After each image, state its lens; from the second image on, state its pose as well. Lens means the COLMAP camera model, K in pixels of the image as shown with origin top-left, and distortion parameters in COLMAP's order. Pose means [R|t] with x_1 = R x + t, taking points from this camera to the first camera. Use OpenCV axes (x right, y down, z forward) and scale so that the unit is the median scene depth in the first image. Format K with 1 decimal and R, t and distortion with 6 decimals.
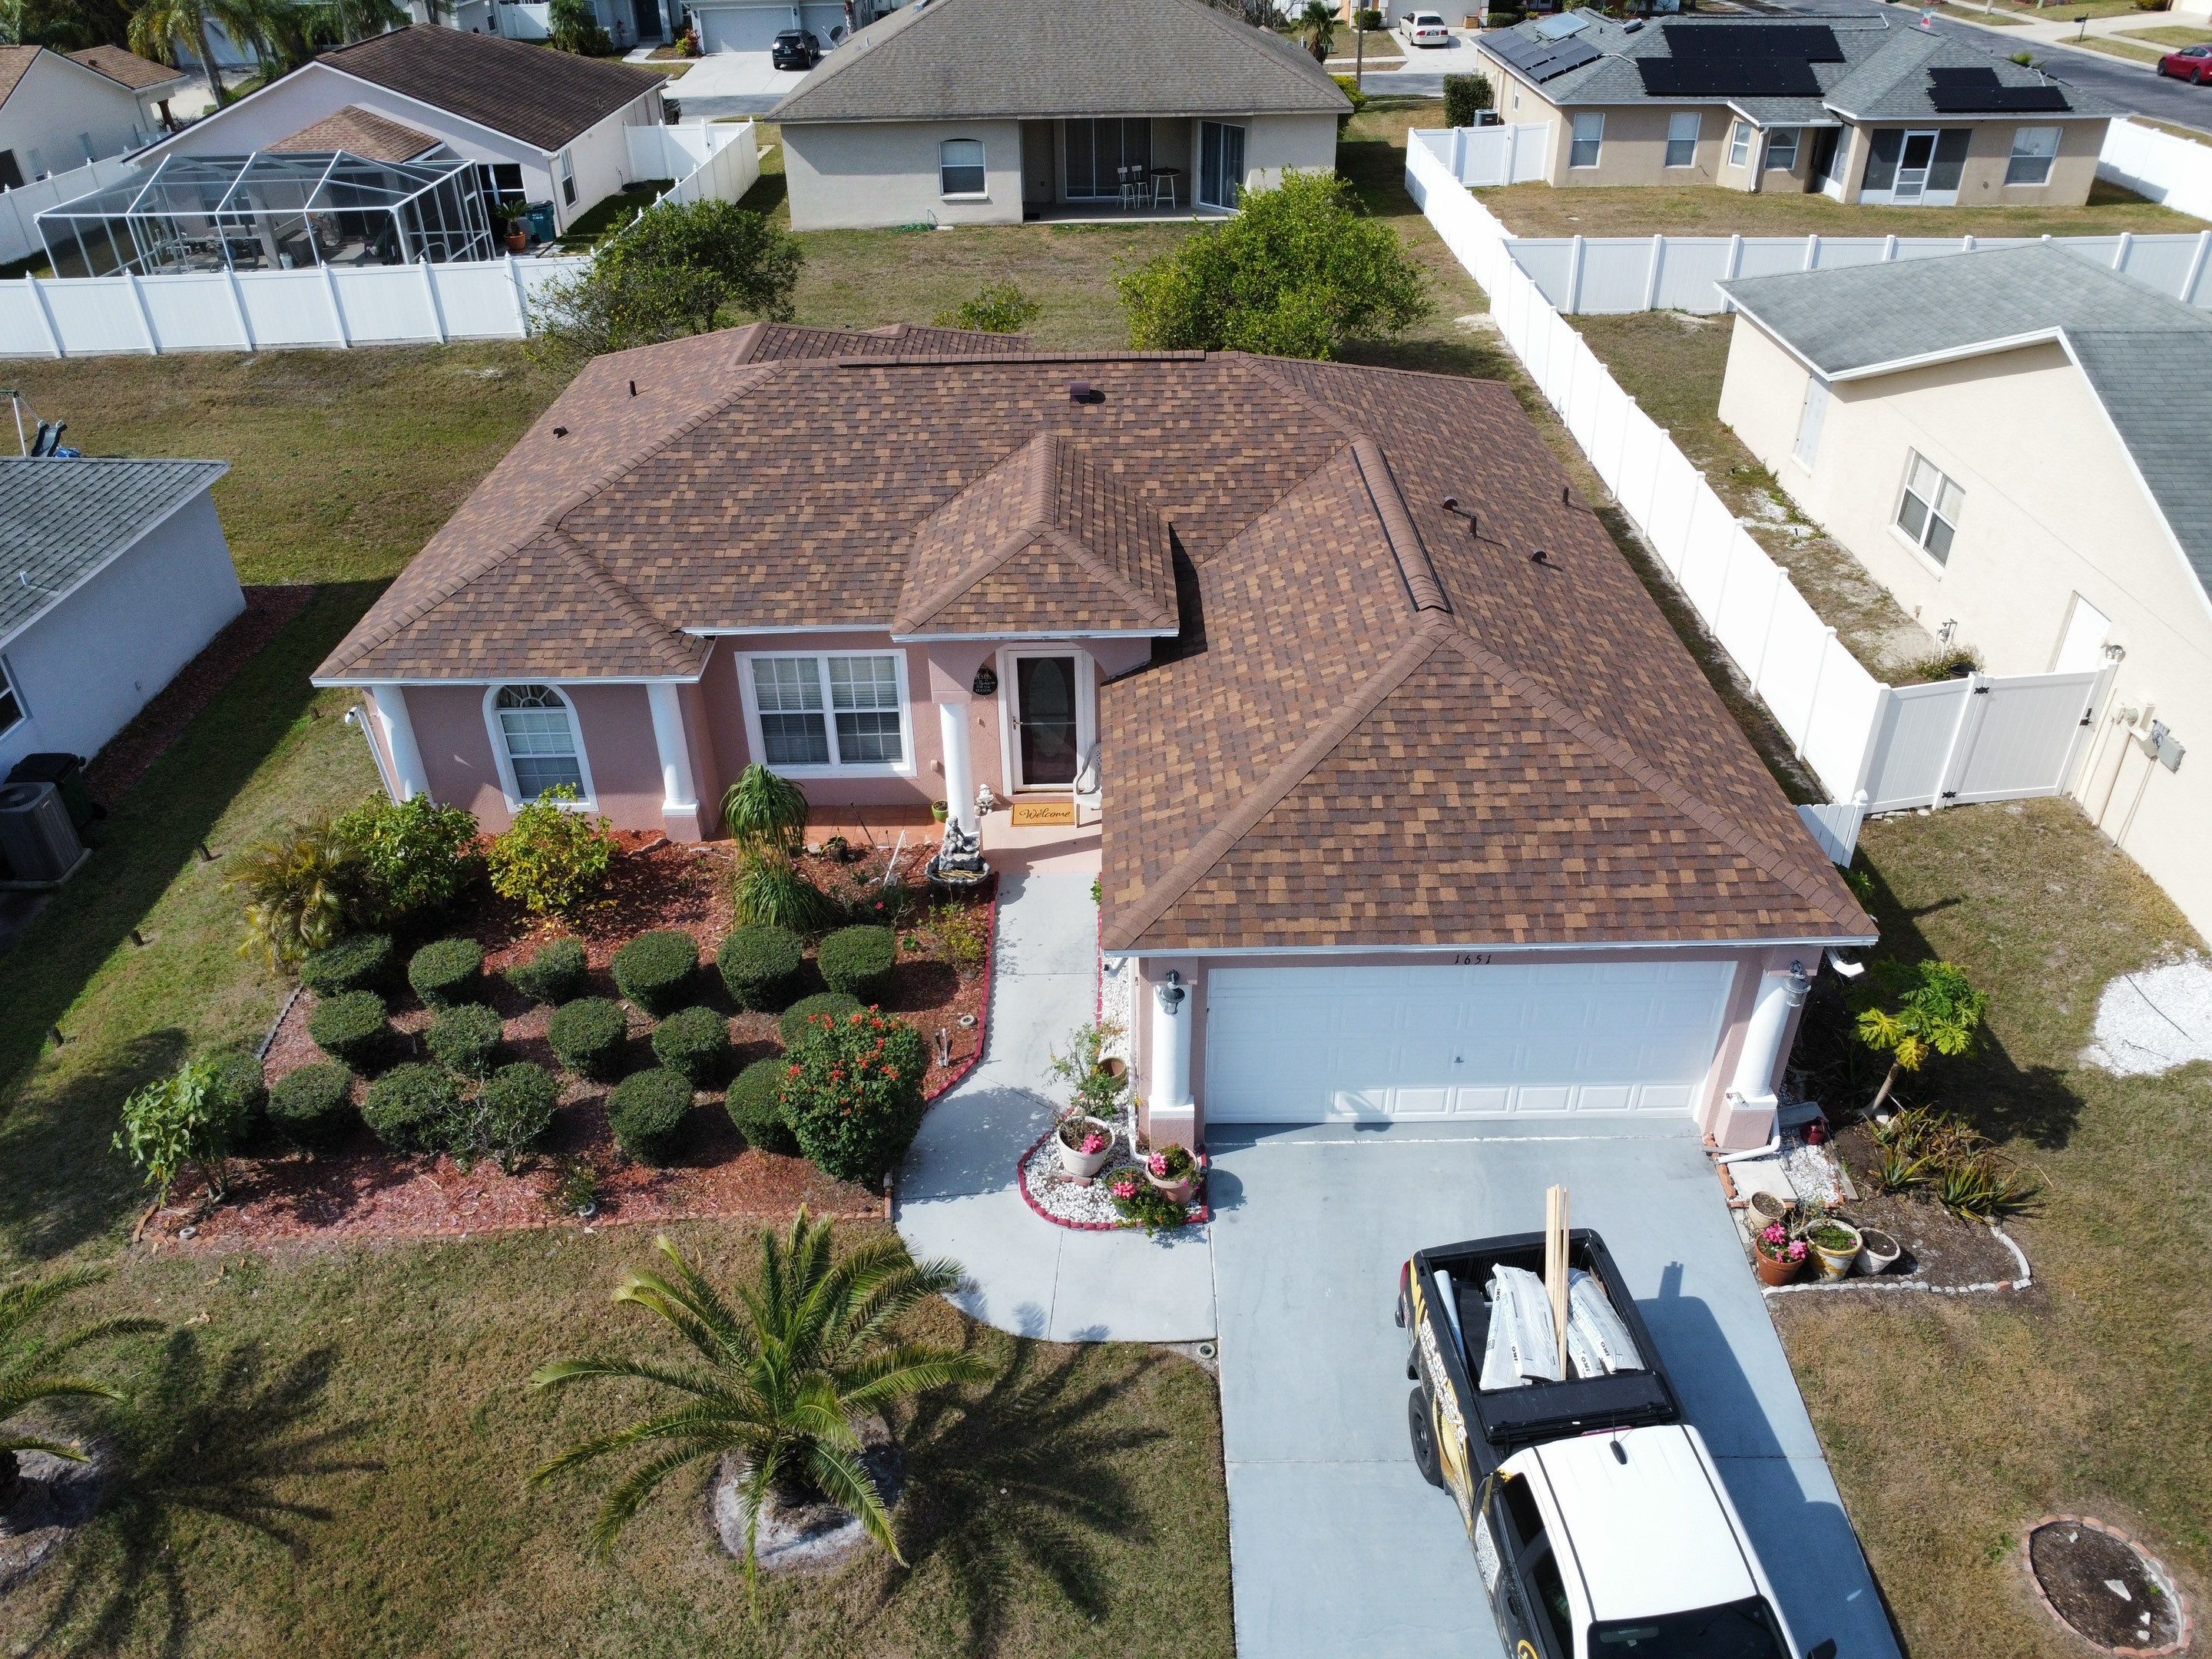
lens RADIAL K [[1601.8, 0, 1108.9], [0, 1601.8, 823.1], [0, 0, 1]] dist [-0.021789, -0.014190]
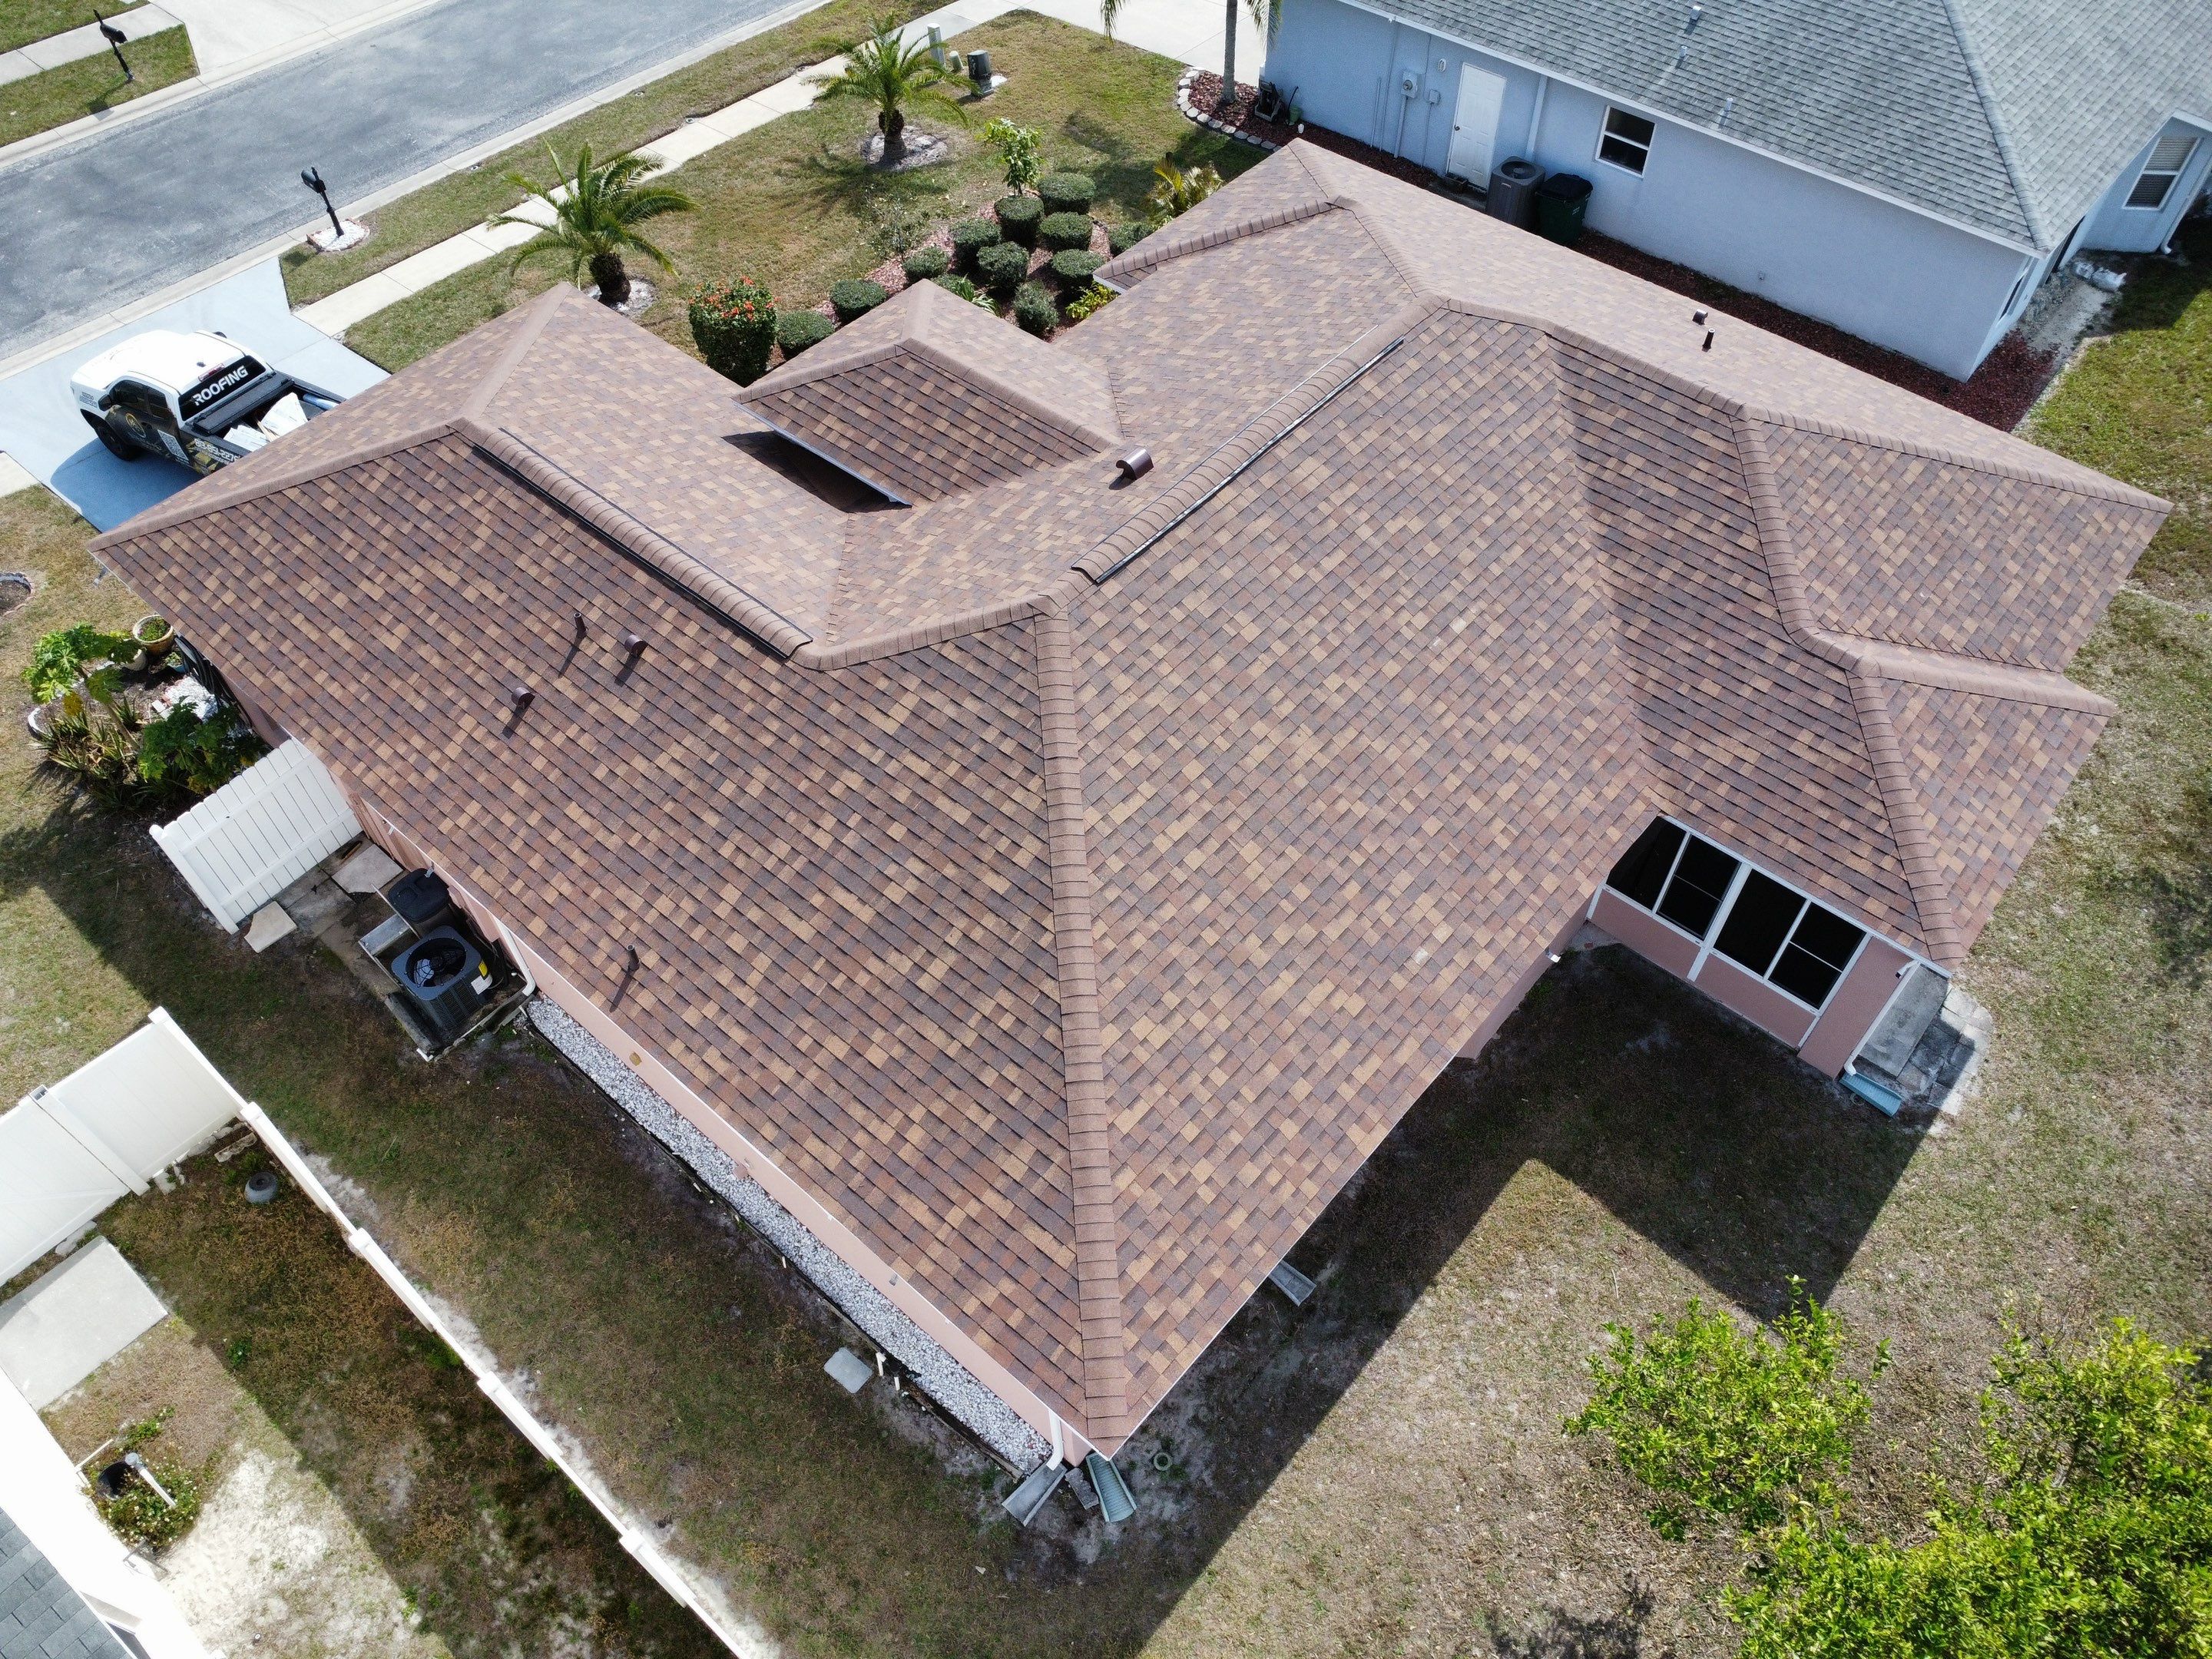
lens RADIAL K [[1601.8, 0, 1106.2], [0, 1601.8, 831.2], [0, 0, 1]] dist [-0.021789, -0.014190]
pose [[-0.658131, 0.603831, -0.449723, 0.511088], [-0.391854, 0.235333, 0.889420, -1.055082], [0.642894, 0.761581, 0.081734, 1.253450]]
